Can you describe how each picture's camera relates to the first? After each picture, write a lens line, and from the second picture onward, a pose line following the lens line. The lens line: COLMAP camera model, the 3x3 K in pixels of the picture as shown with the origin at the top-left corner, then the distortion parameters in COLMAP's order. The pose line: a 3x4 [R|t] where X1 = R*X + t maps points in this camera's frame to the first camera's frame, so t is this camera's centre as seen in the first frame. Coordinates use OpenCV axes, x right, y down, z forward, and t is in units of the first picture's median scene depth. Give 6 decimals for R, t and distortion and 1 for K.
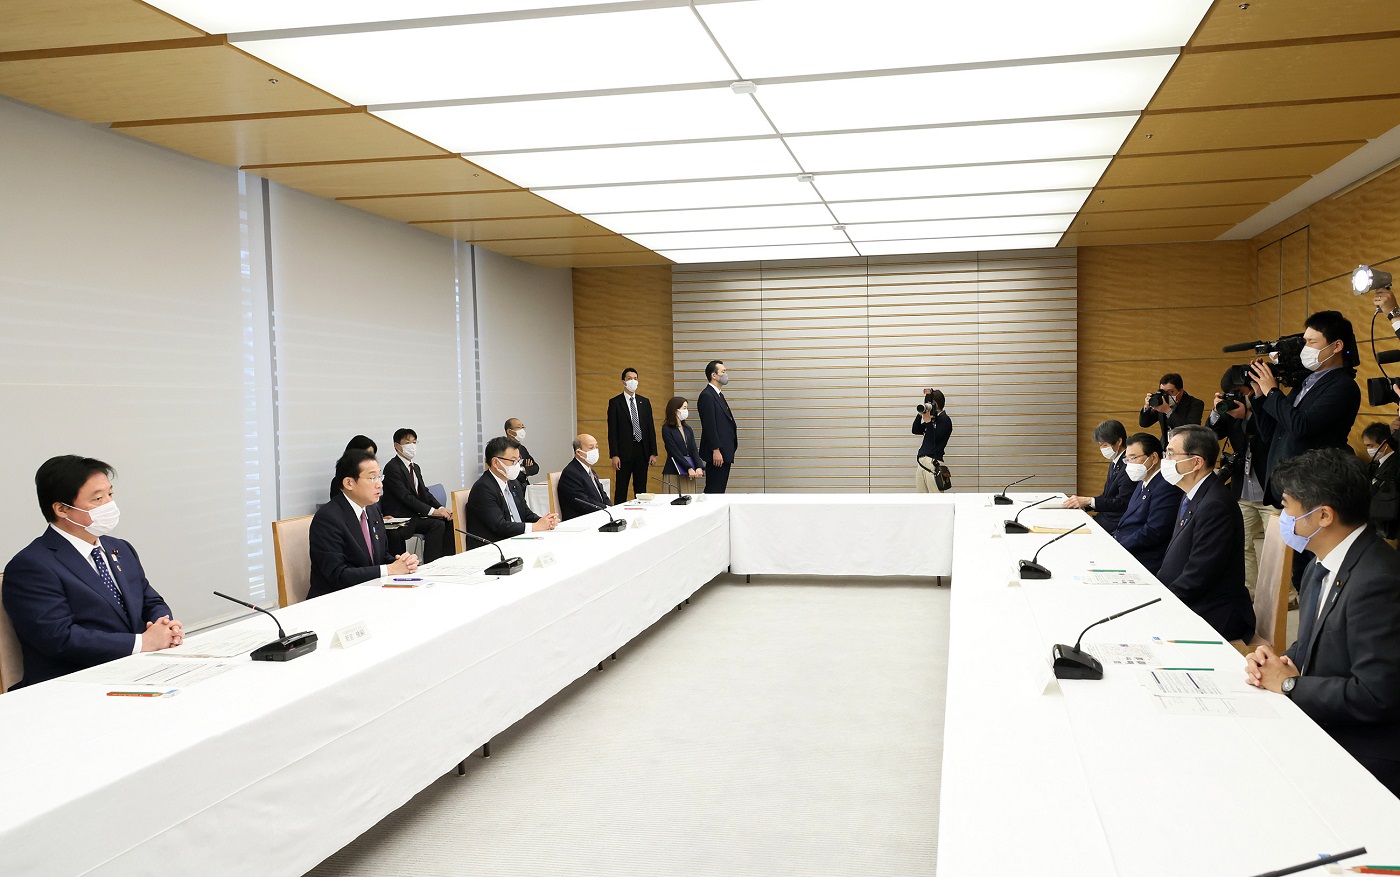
lens RADIAL K [[1122.0, 0, 700.0], [0, 1122.0, 438.5], [0, 0, 1]] dist [-0.017190, -0.006970]
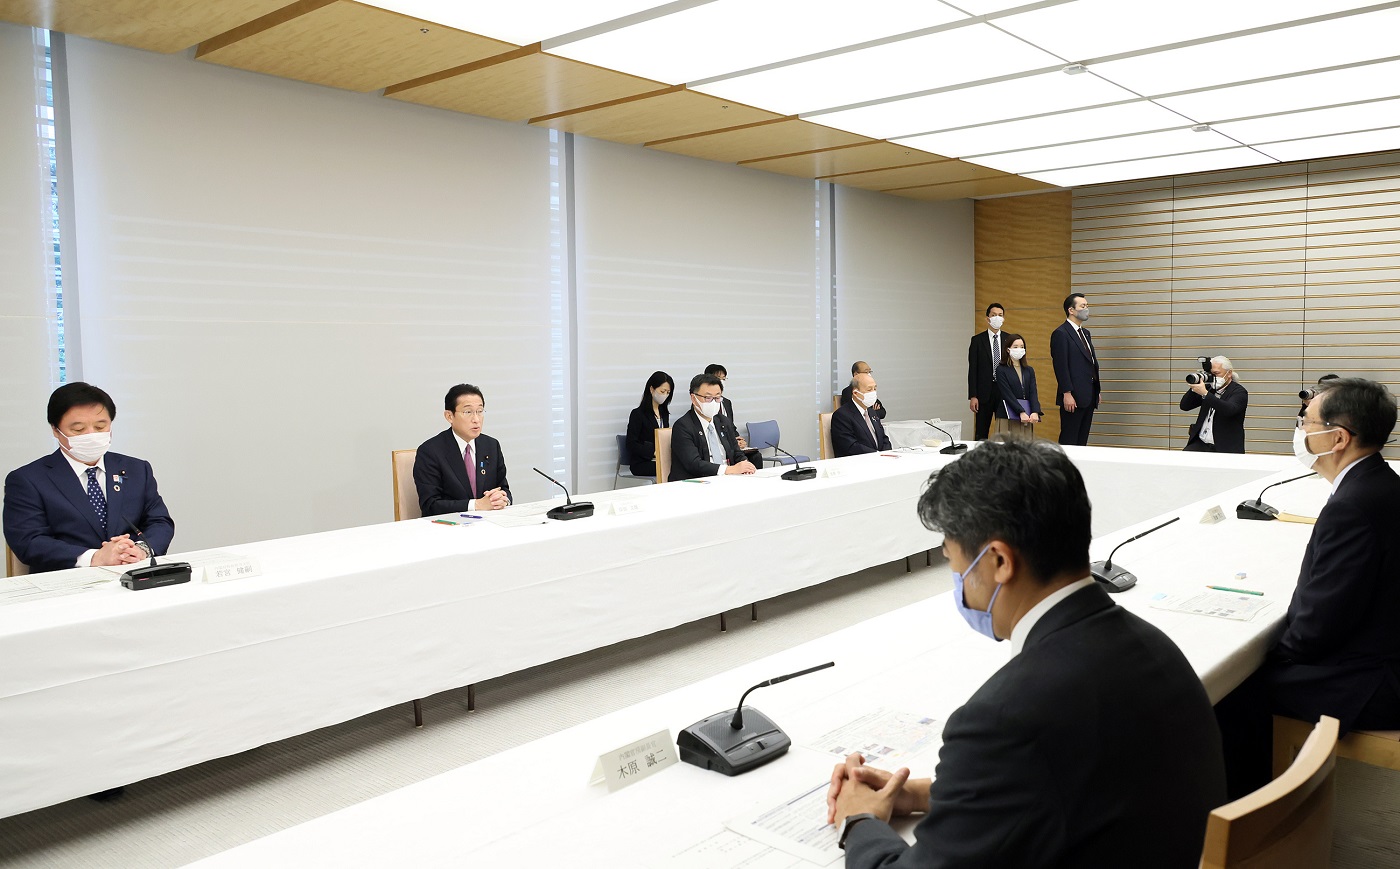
lens RADIAL K [[1055.2, 0, 701.7], [0, 1055.2, 403.9], [0, 0, 1]] dist [-0.000718, -0.001484]
pose [[0.871723, 0.031715, -0.488972, 0.167632], [-0.018095, 0.999306, 0.032556, -0.003819], [0.489665, -0.019532, 0.871692, 0.126477]]
